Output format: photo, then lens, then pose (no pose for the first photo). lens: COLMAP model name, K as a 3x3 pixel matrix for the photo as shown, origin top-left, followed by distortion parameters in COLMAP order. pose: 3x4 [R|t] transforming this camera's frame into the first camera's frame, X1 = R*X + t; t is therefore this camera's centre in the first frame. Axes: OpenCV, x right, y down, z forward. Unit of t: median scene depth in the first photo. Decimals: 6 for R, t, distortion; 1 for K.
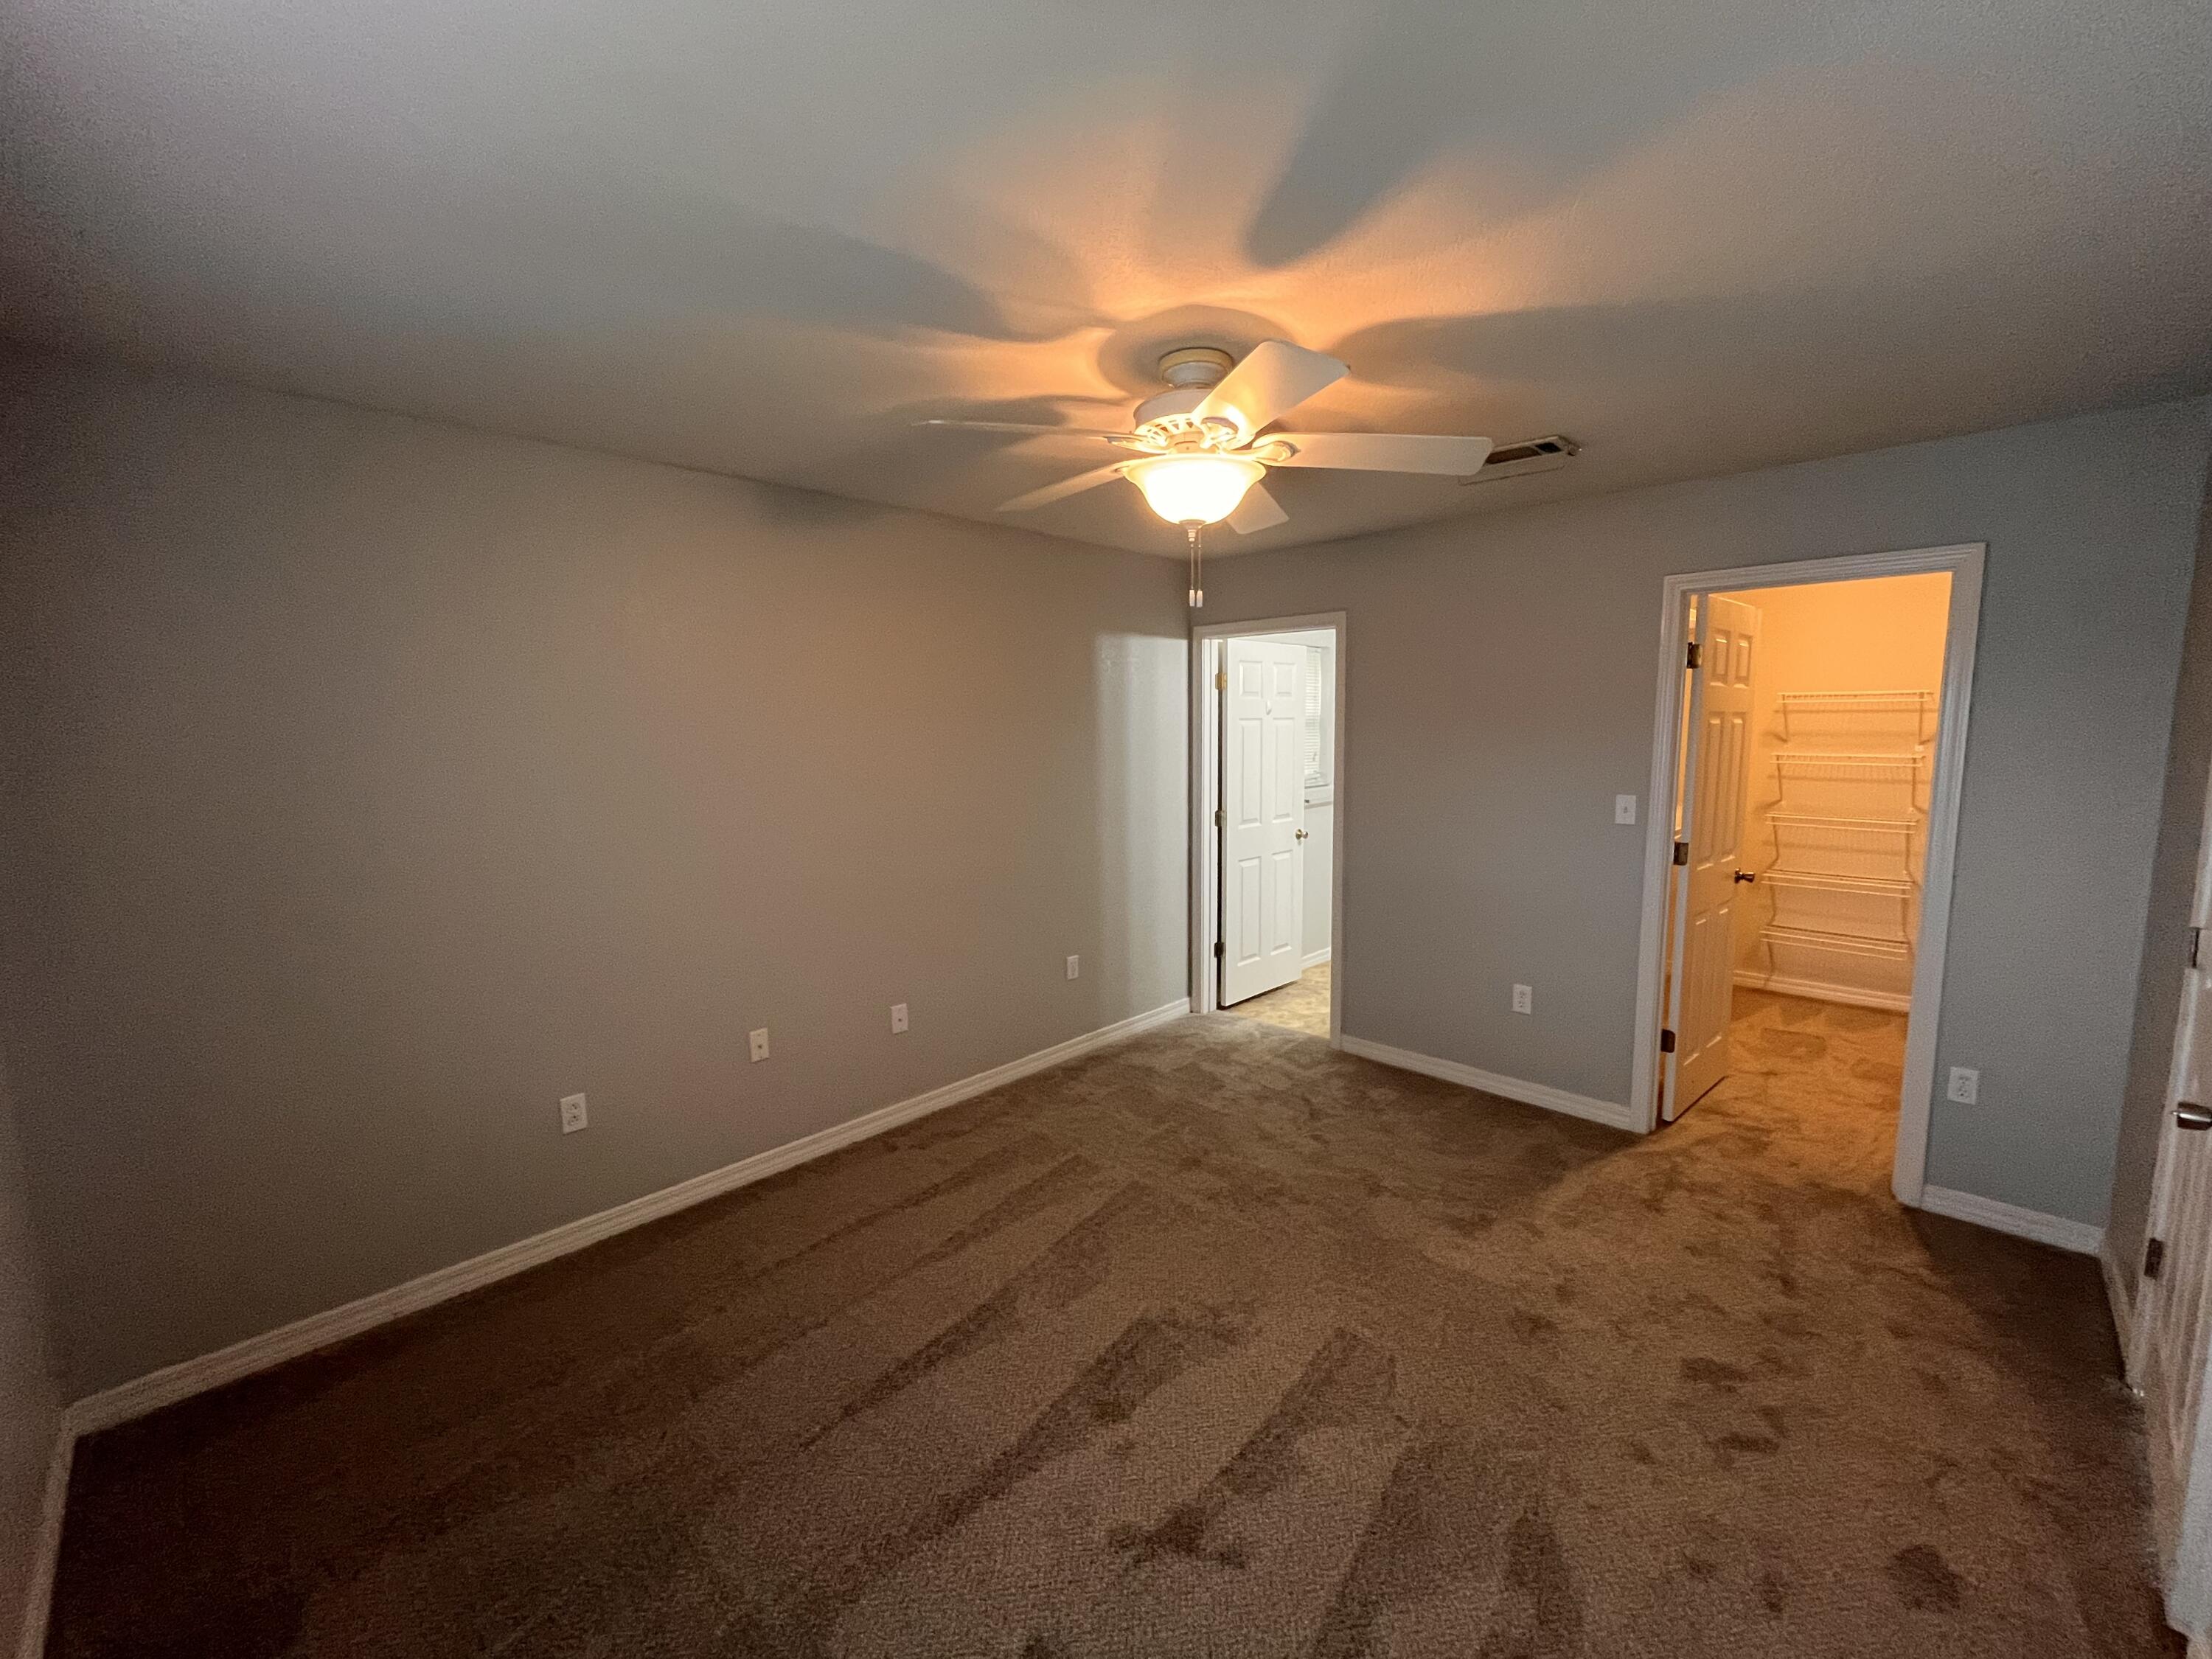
lens RADIAL K [[899.1, 0, 1106.0], [0, 899.1, 829.5], [0, 0, 1]] dist [-0.000607, 0.000178]
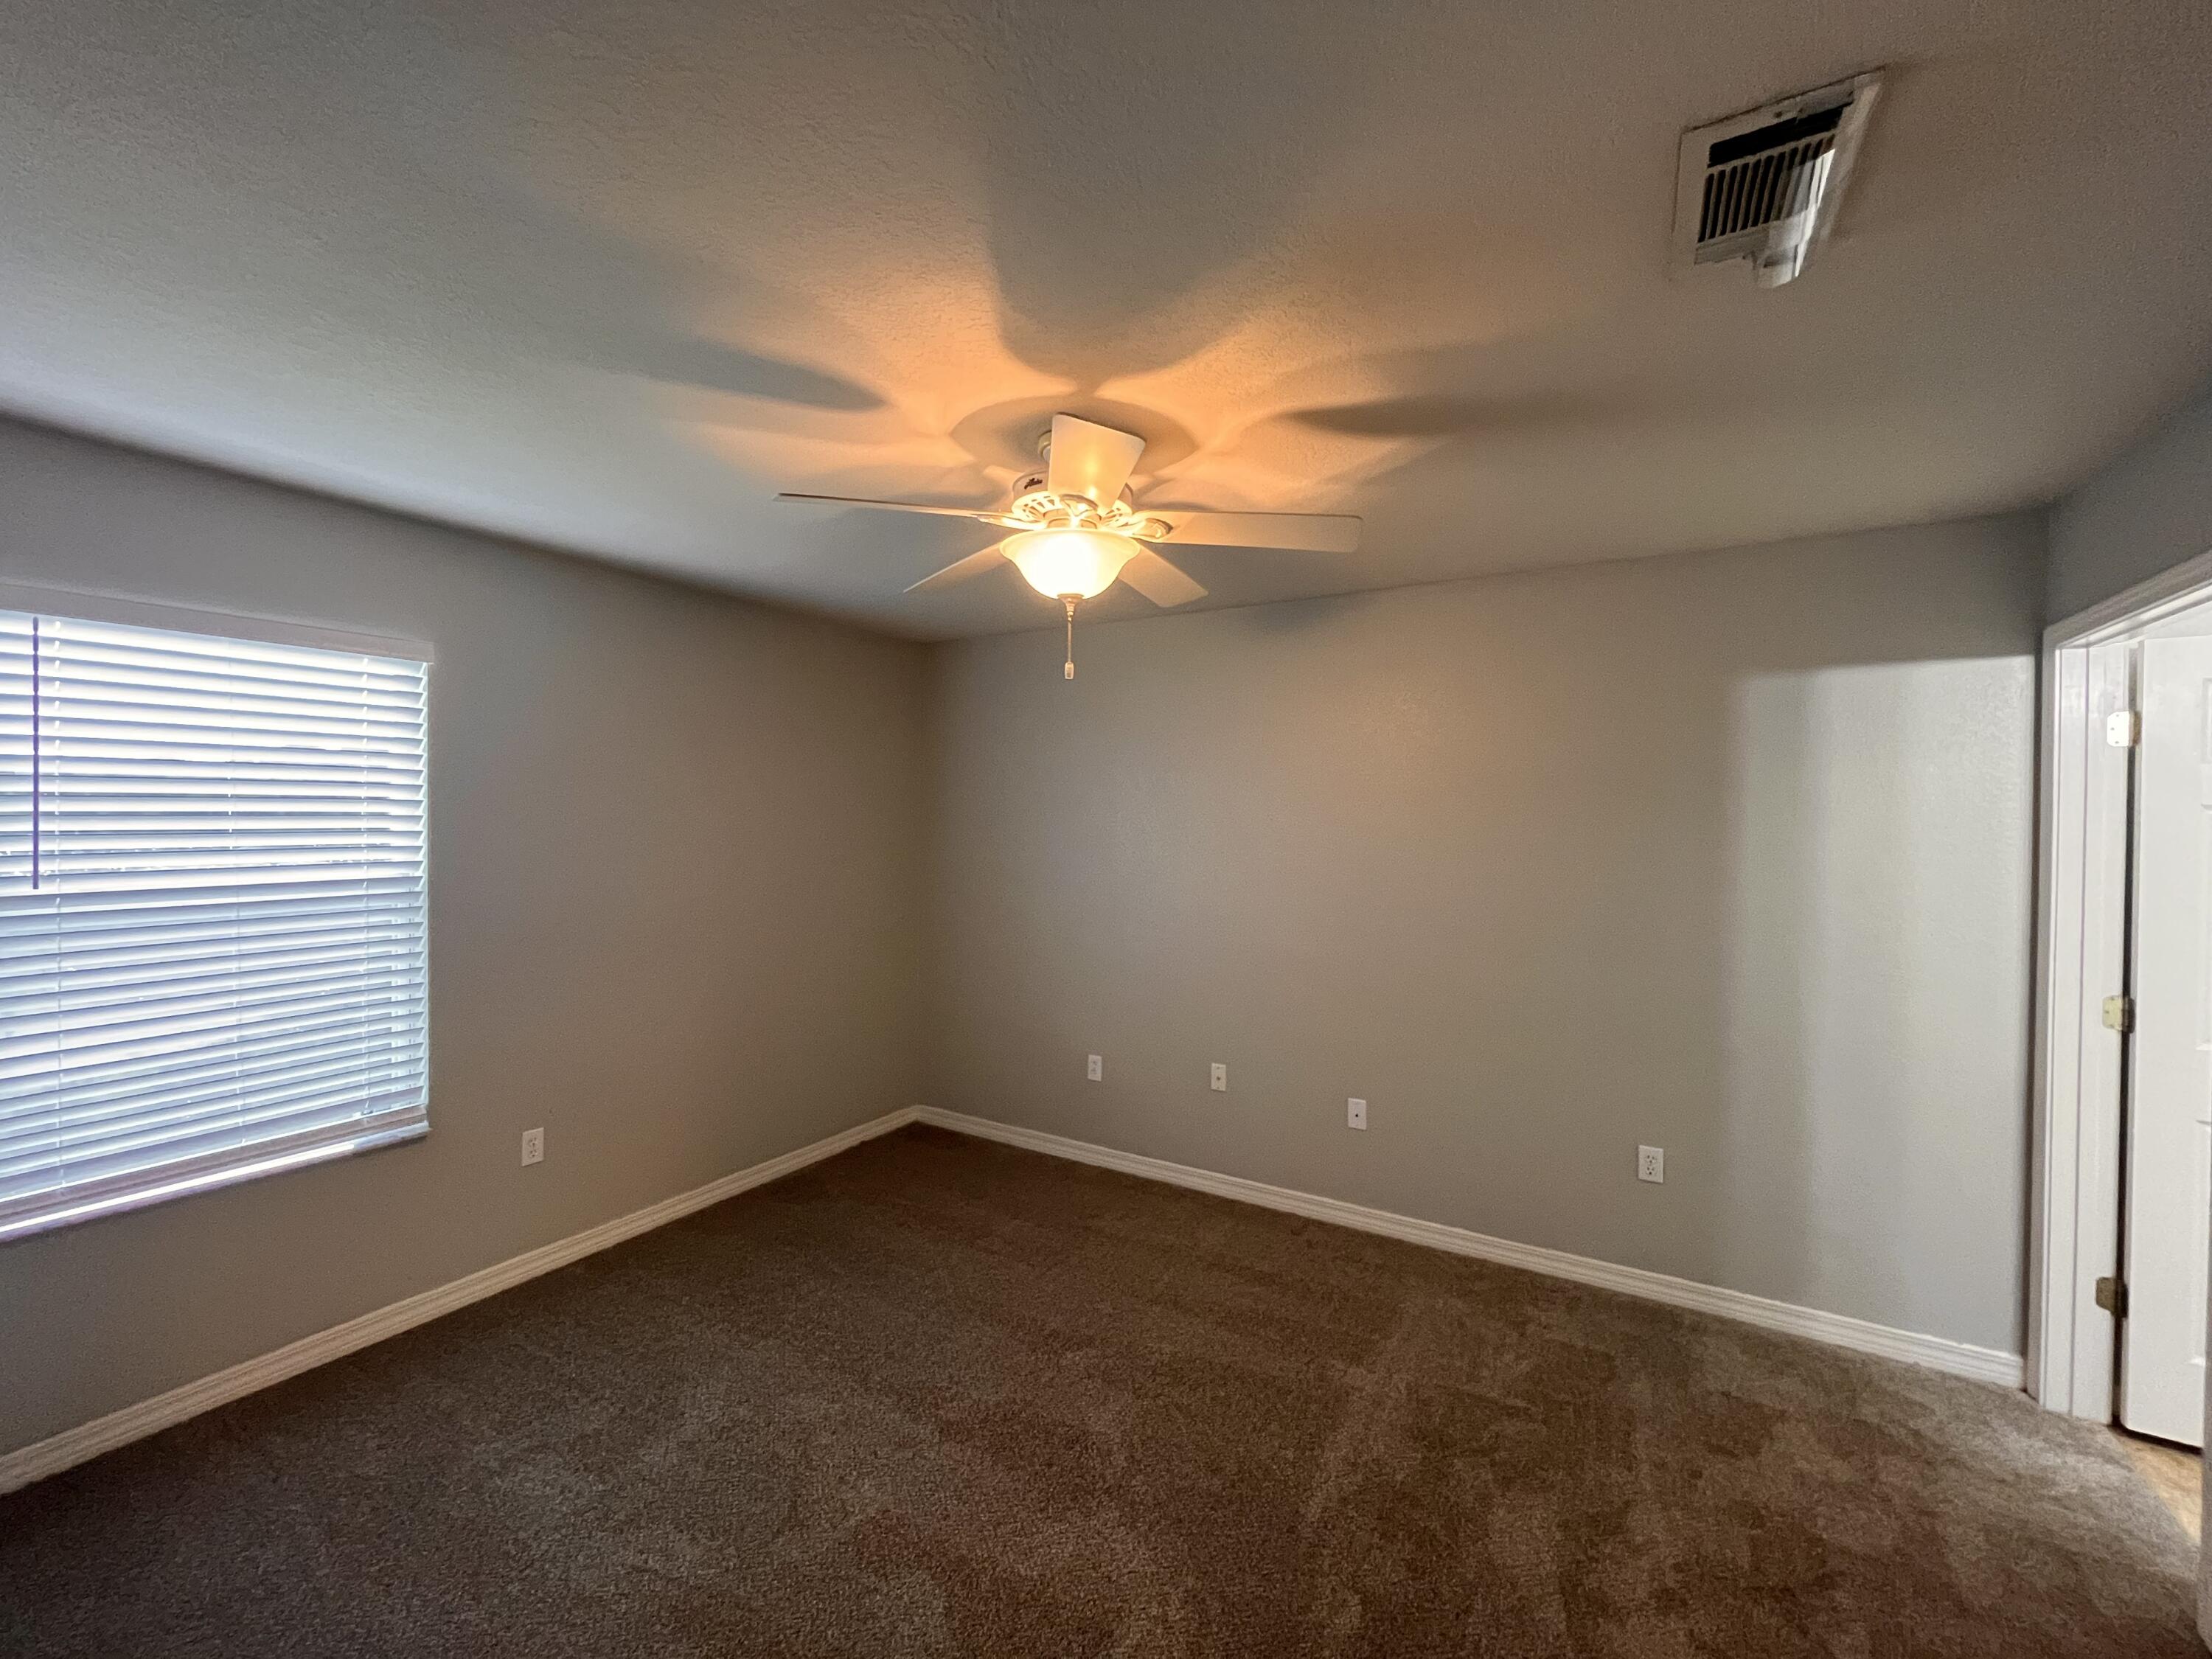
lens RADIAL K [[899.1, 0, 1106.0], [0, 899.1, 829.5], [0, 0, 1]] dist [-0.000607, 0.000178]
pose [[0.226535, 0.026988, -0.973629, 0.692745], [-0.130938, 0.991386, -0.002986, -0.055589], [0.965162, 0.128161, 0.228118, 0.539464]]
